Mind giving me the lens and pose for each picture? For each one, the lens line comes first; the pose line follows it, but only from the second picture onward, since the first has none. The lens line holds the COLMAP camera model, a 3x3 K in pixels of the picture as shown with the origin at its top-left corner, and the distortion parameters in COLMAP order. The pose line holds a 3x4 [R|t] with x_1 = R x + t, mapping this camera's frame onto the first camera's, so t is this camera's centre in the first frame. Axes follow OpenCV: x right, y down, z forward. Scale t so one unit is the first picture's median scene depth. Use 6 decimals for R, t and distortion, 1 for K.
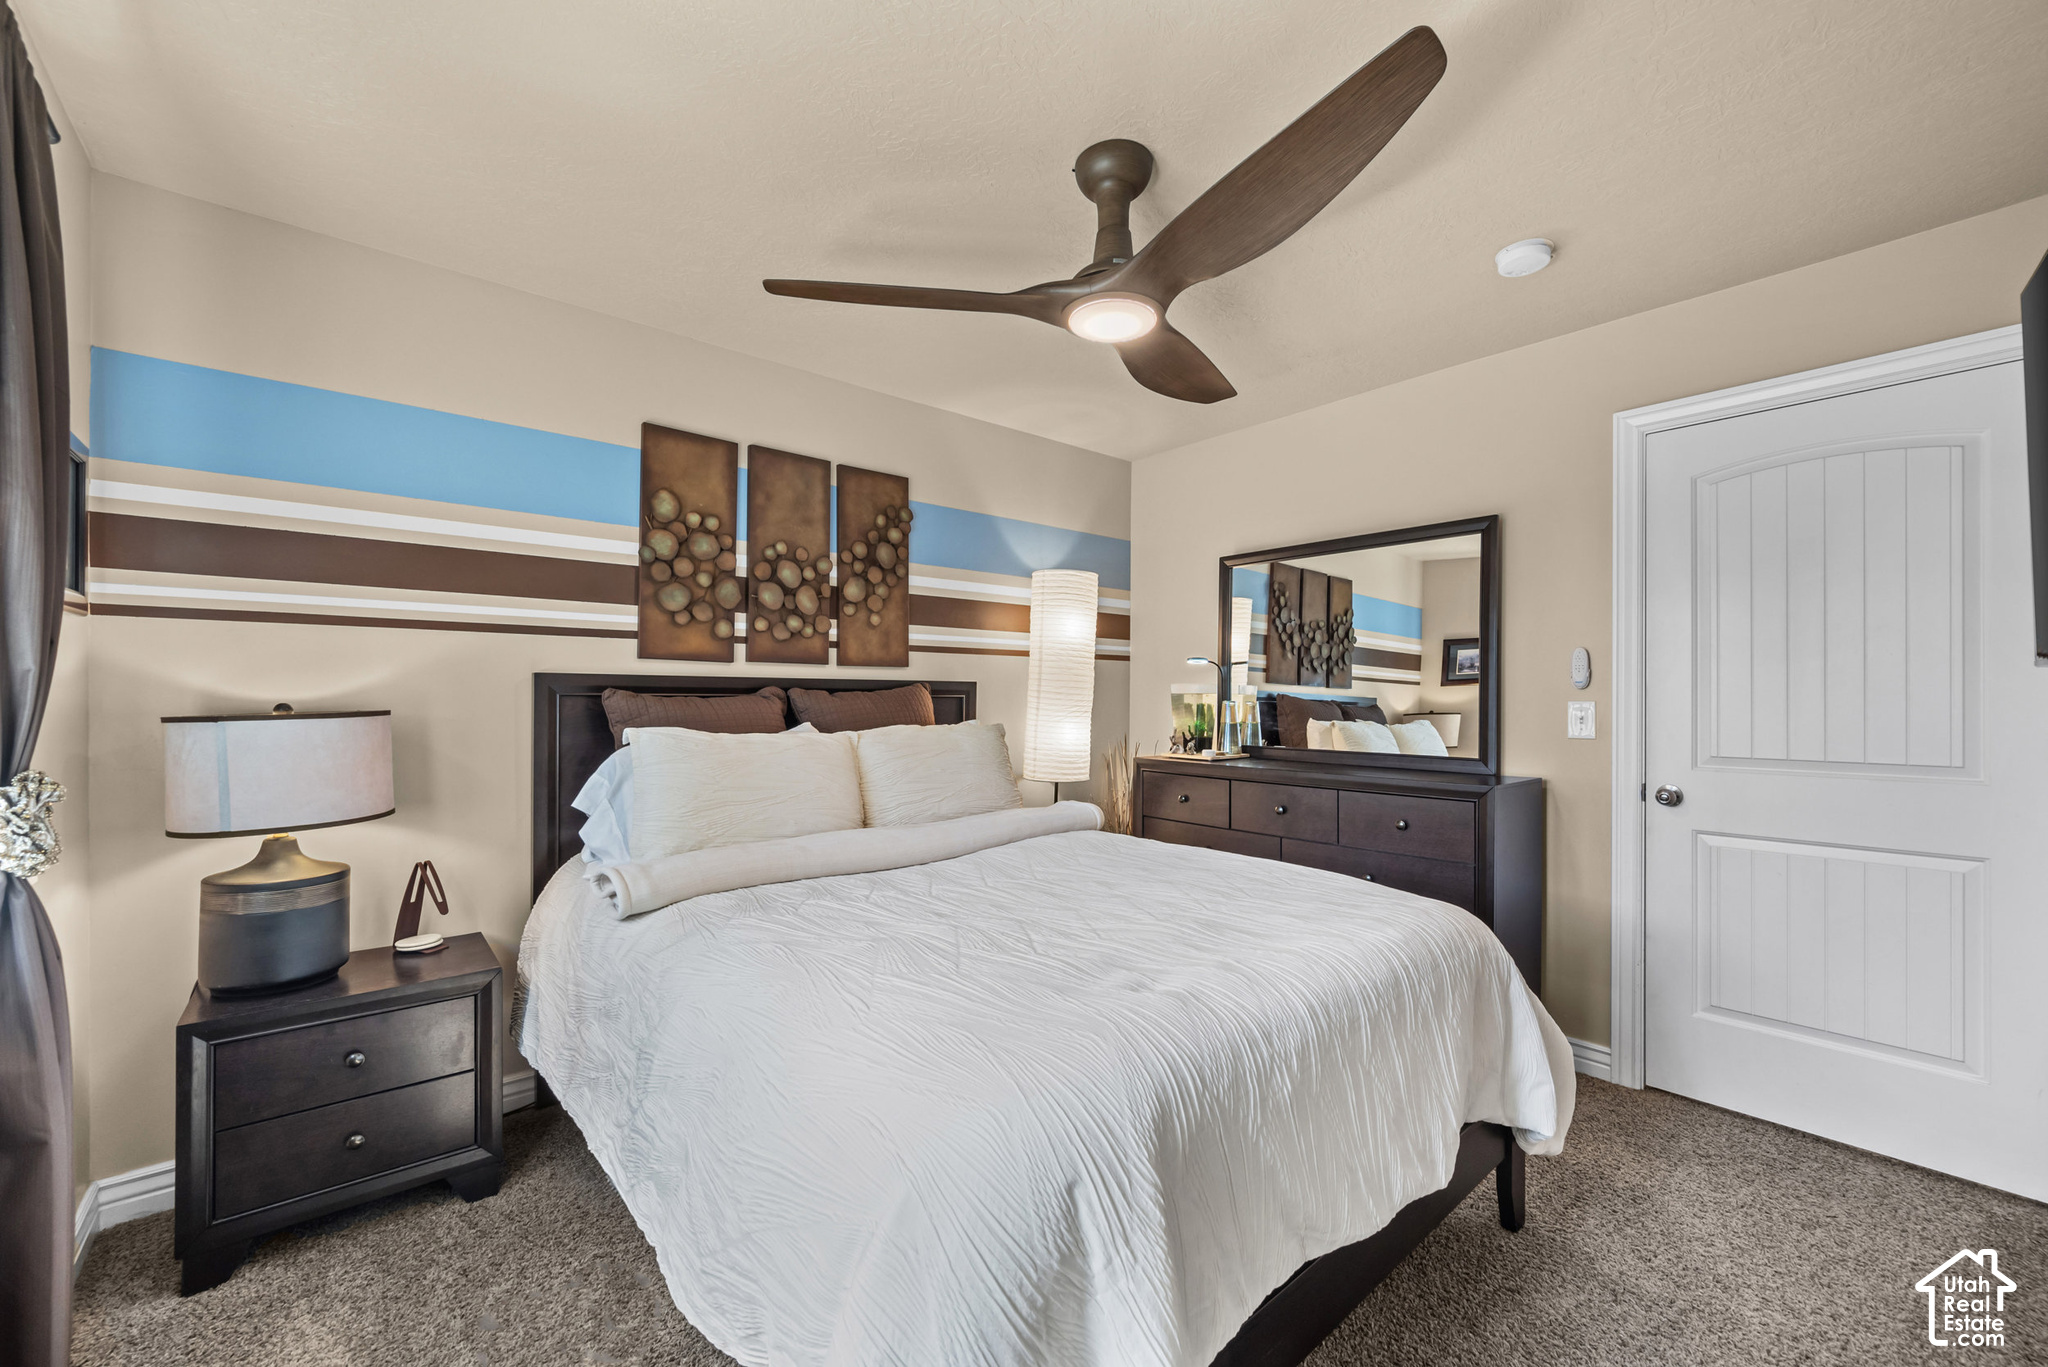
lens RADIAL K [[807.1, 0, 1024.0], [0, 807.1, 683.5], [0, 0, 1]] dist [0.000993, 0.000037]
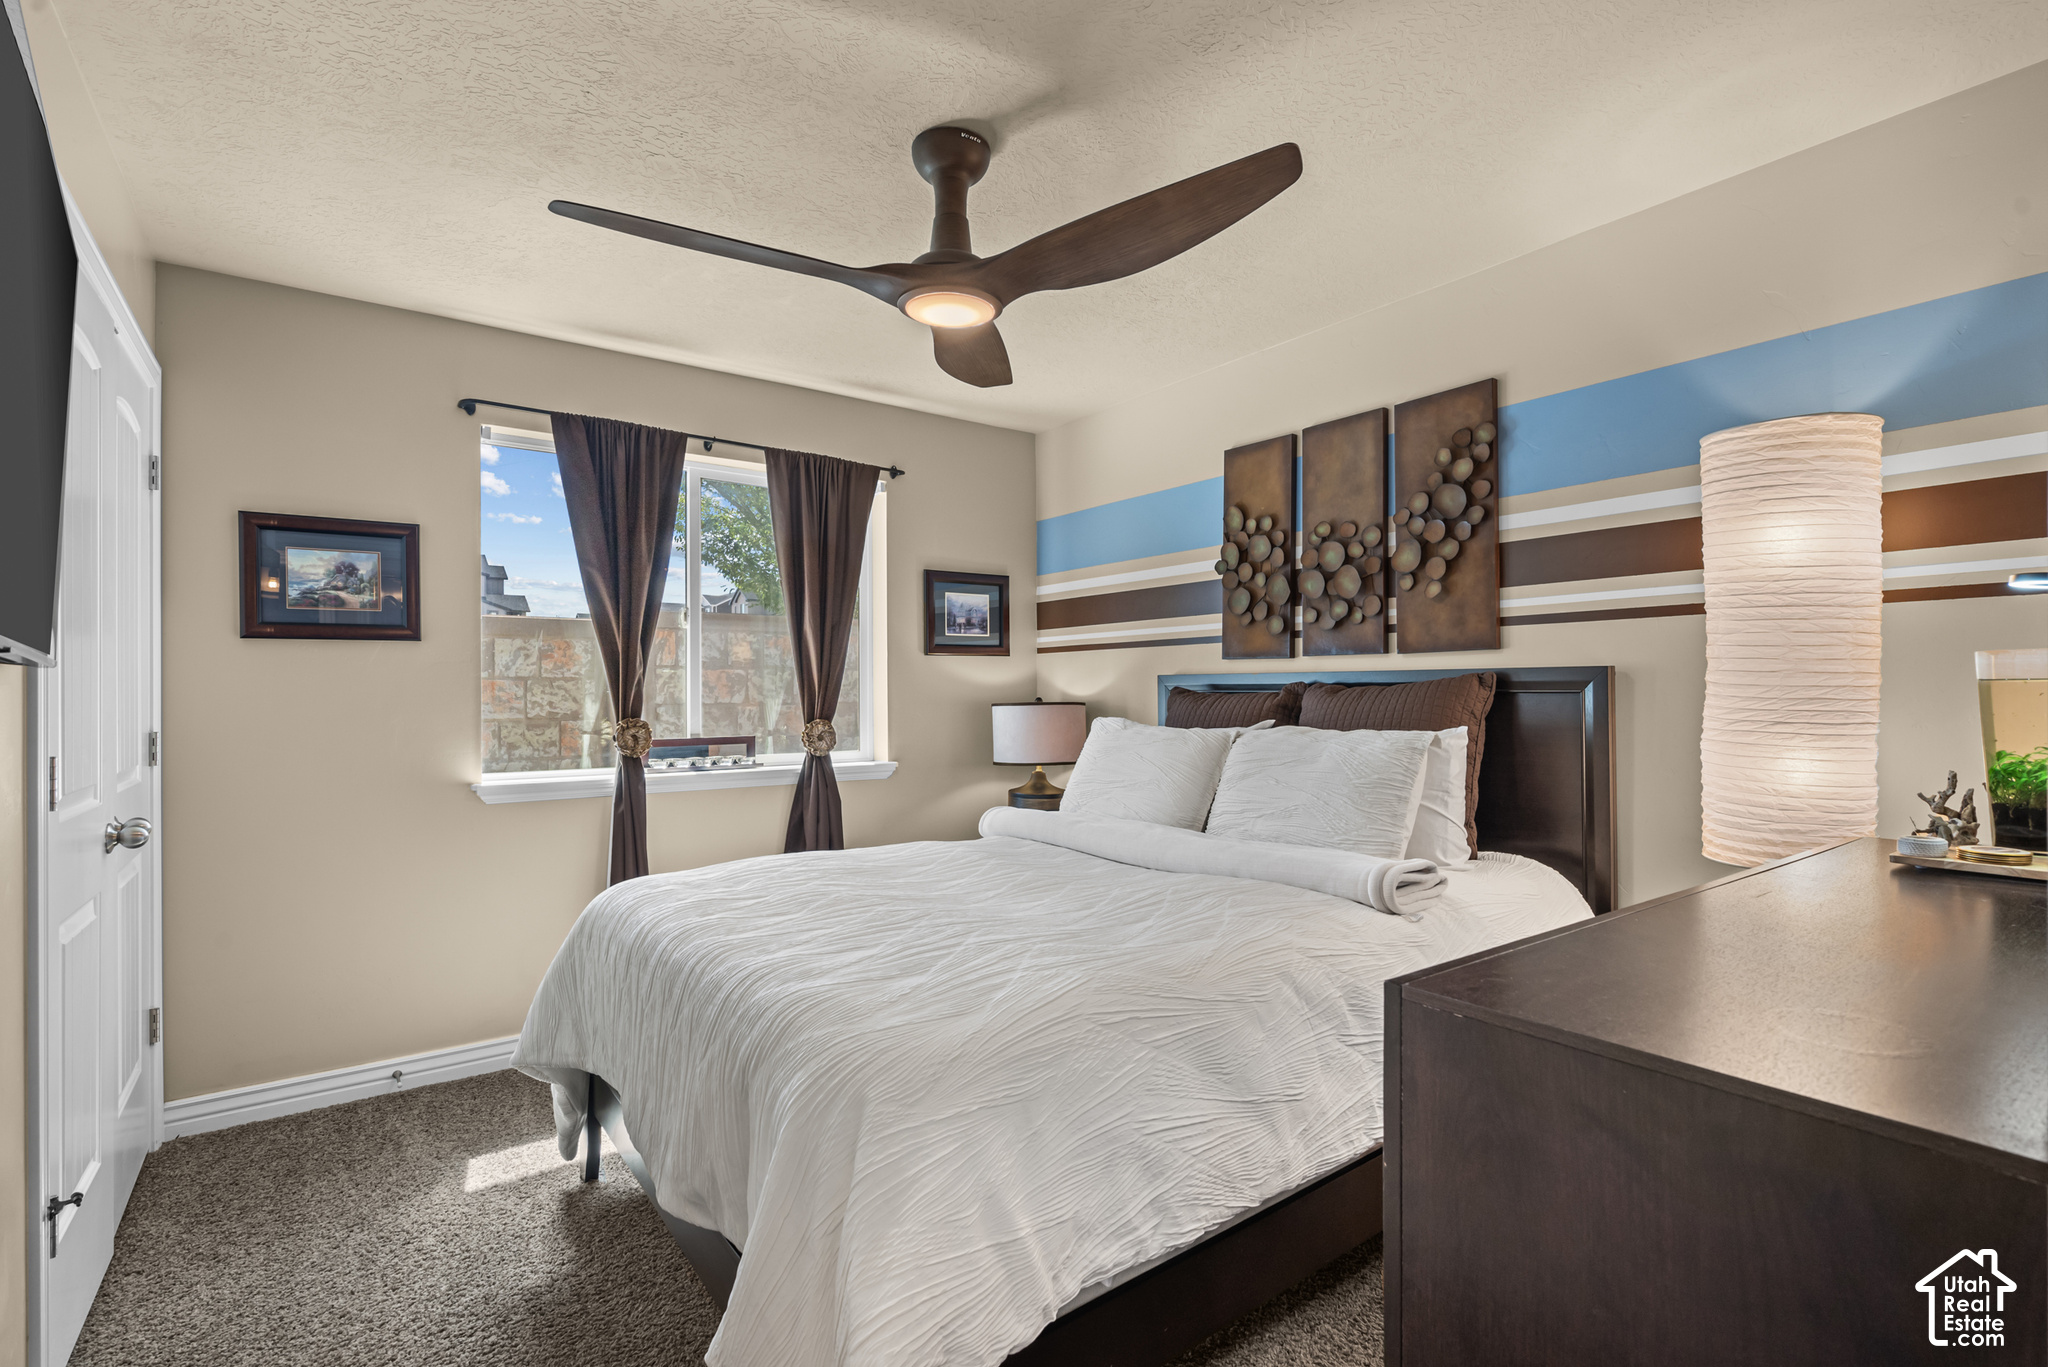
lens RADIAL K [[959.6, 0, 1024.0], [0, 959.6, 683.5], [0, 0, 1]] dist [0.000481, 0.000418]
pose [[-0.087026, -0.008541, -0.996169, 0.763637], [0.022664, 0.999687, -0.010551, 0.009442], [0.995948, -0.023495, -0.086806, 0.709759]]
